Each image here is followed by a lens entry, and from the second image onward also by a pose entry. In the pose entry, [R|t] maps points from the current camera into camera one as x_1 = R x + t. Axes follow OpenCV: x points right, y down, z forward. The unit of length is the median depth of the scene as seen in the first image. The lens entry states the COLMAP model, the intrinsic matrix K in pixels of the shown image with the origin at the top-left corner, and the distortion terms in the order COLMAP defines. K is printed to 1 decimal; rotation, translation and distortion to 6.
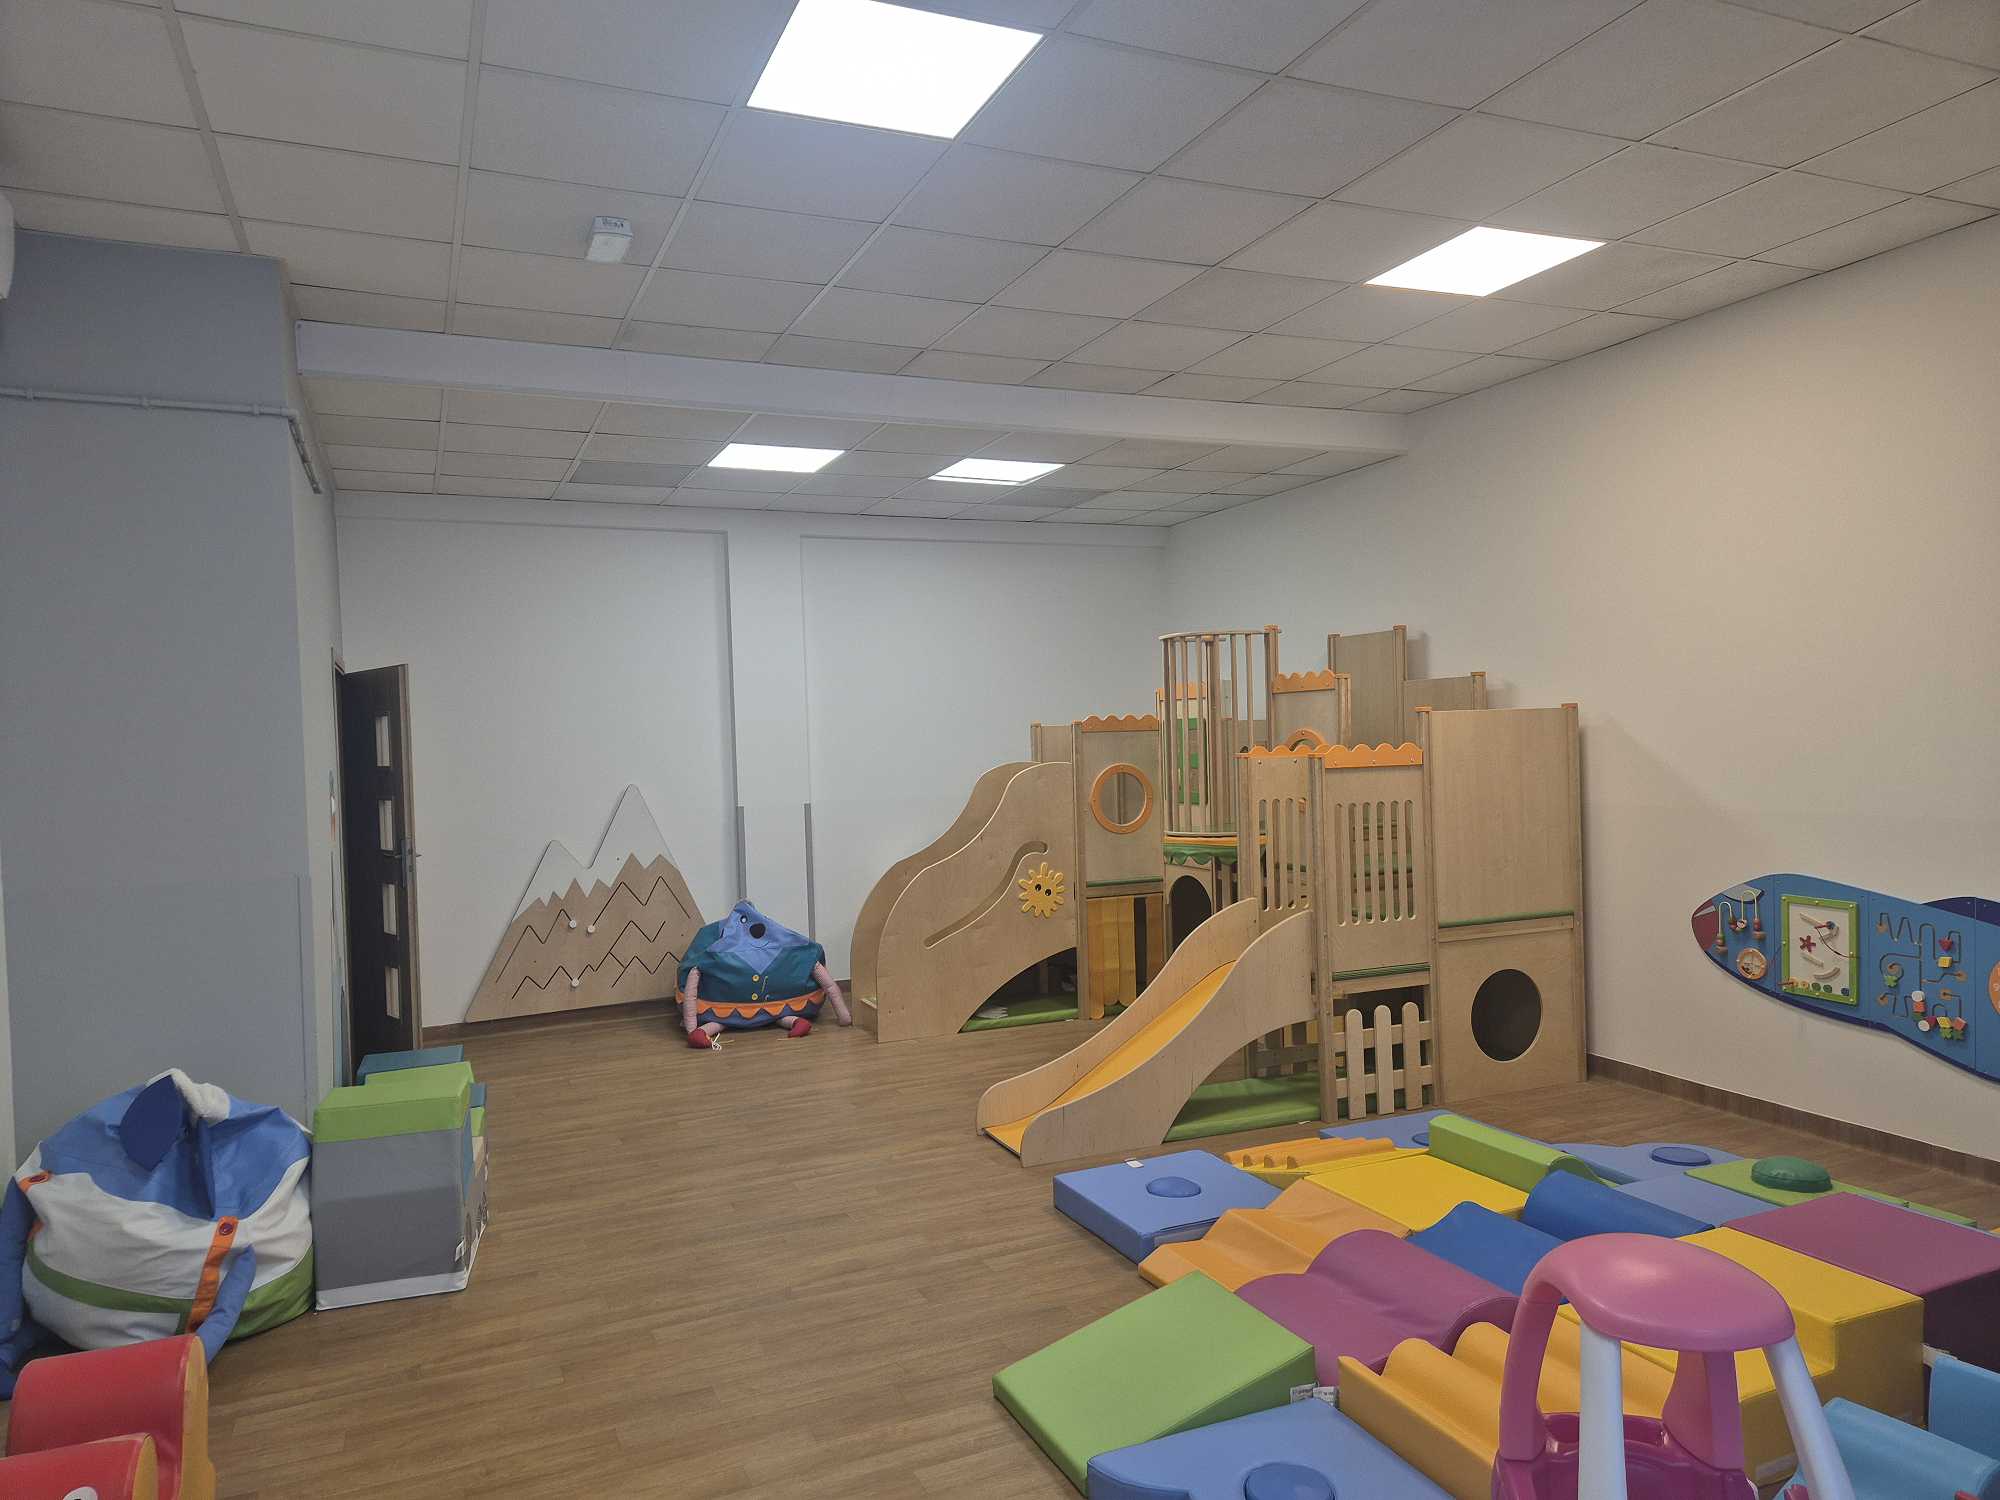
lens RADIAL K [[1330.6, 0, 1003.0], [0, 1330.6, 748.9], [0, 0, 1]] dist [0.052240, -0.027993]
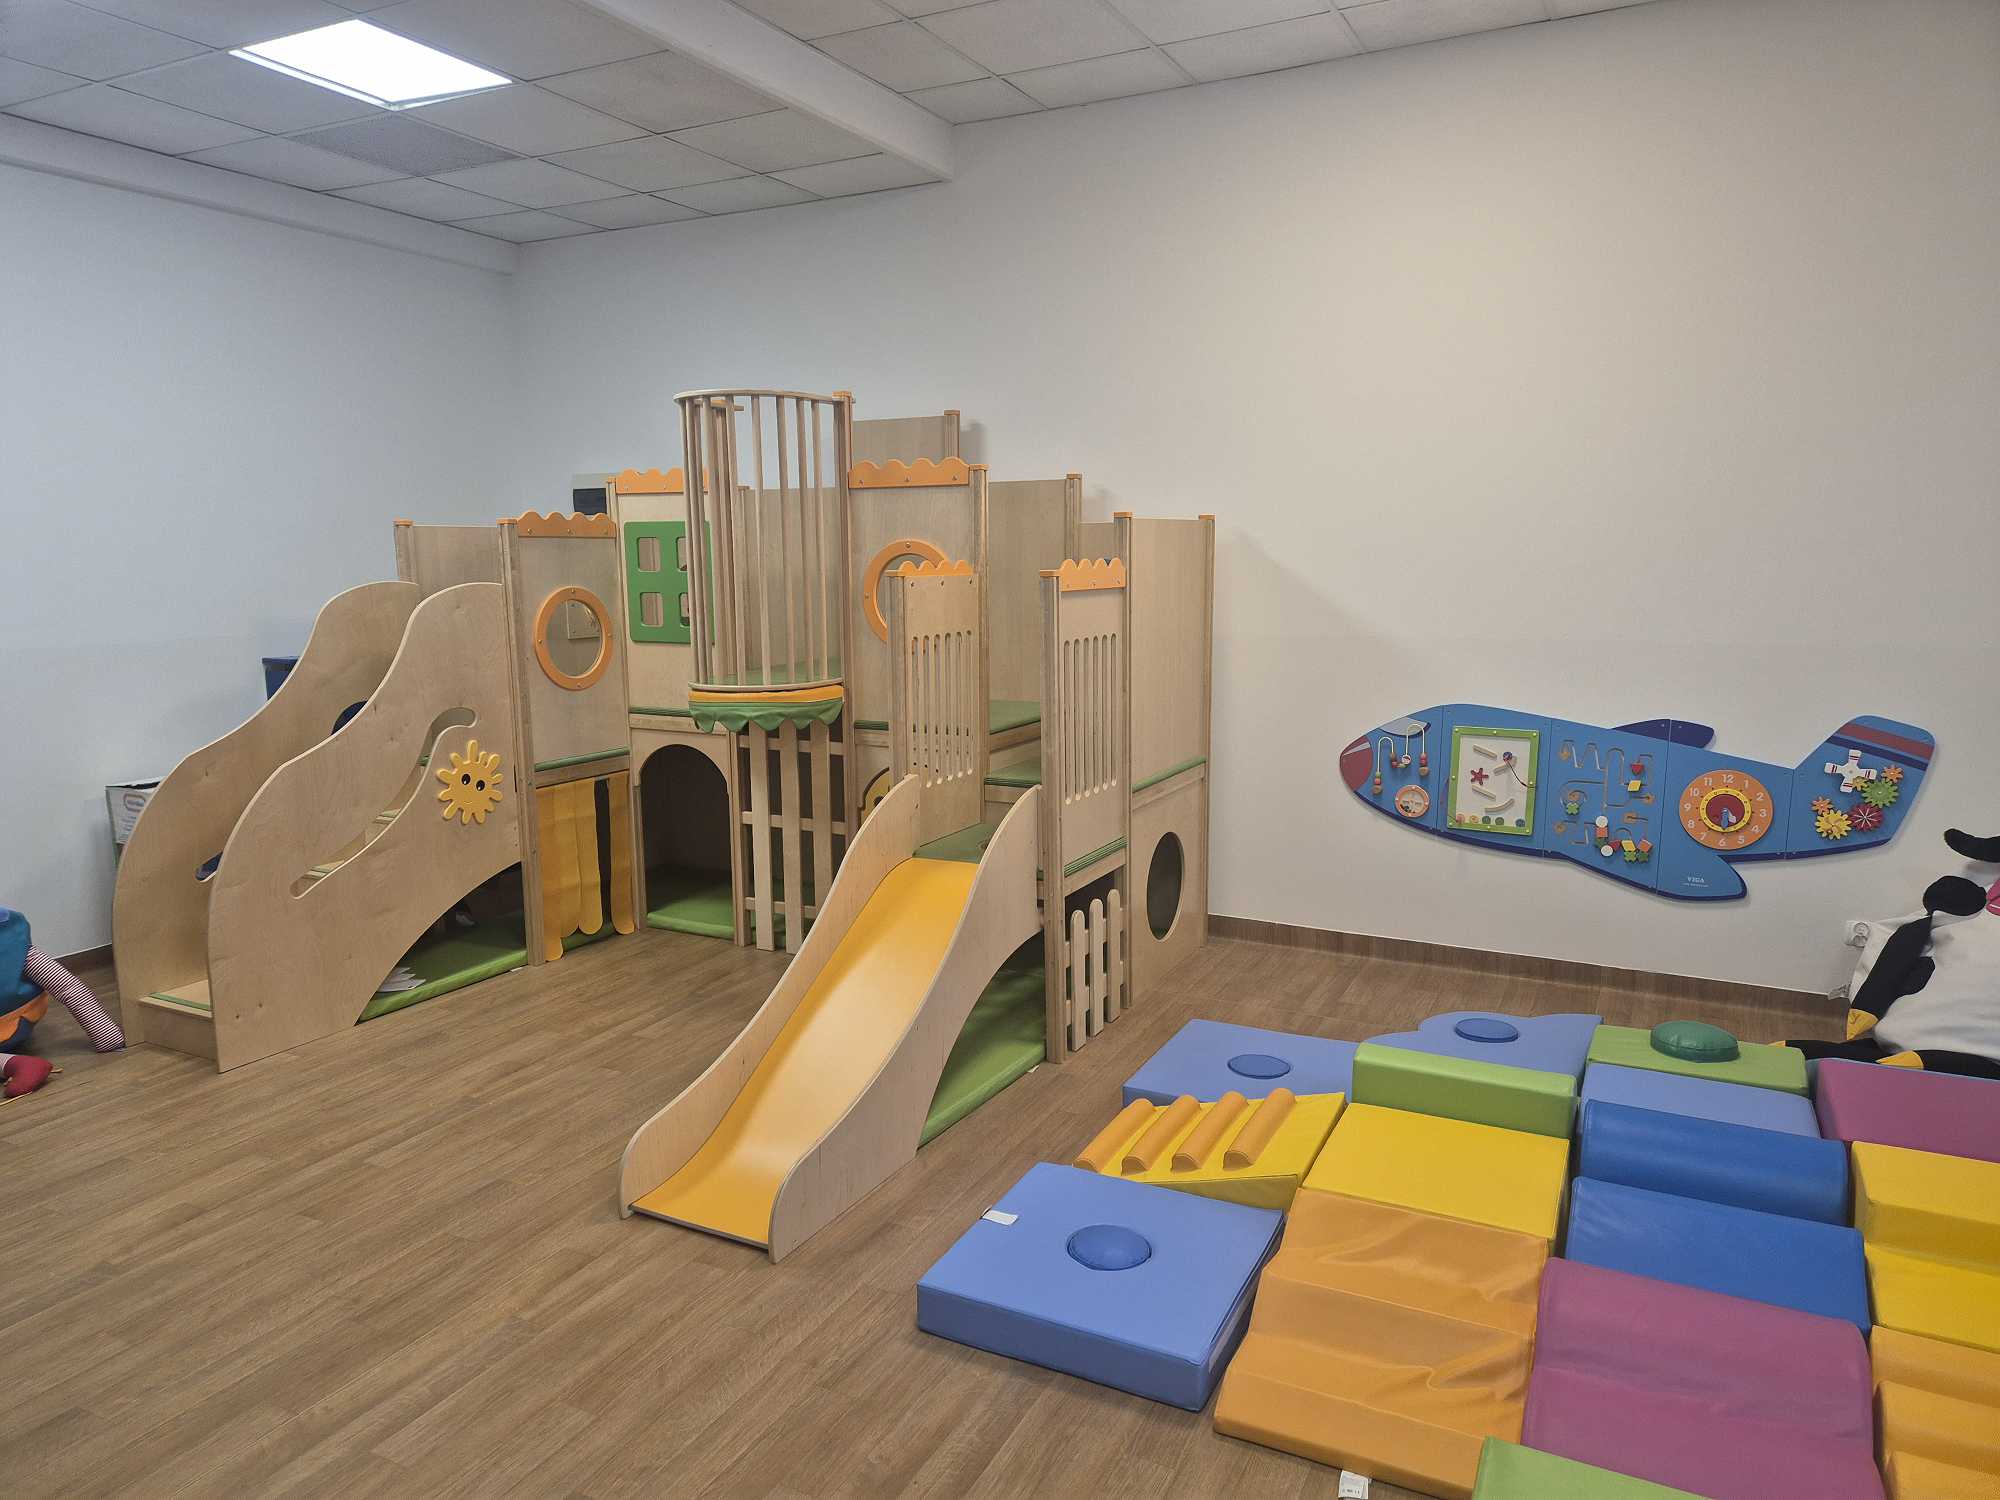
lens RADIAL K [[1330.6, 0, 996.6], [0, 1330.6, 757.6], [0, 0, 1]] dist [0.052240, -0.027993]
pose [[0.775842, -0.075542, 0.626388, -0.241372], [-0.007630, 0.991610, 0.129039, 0.010978], [-0.630881, -0.104893, 0.768757, 0.457932]]
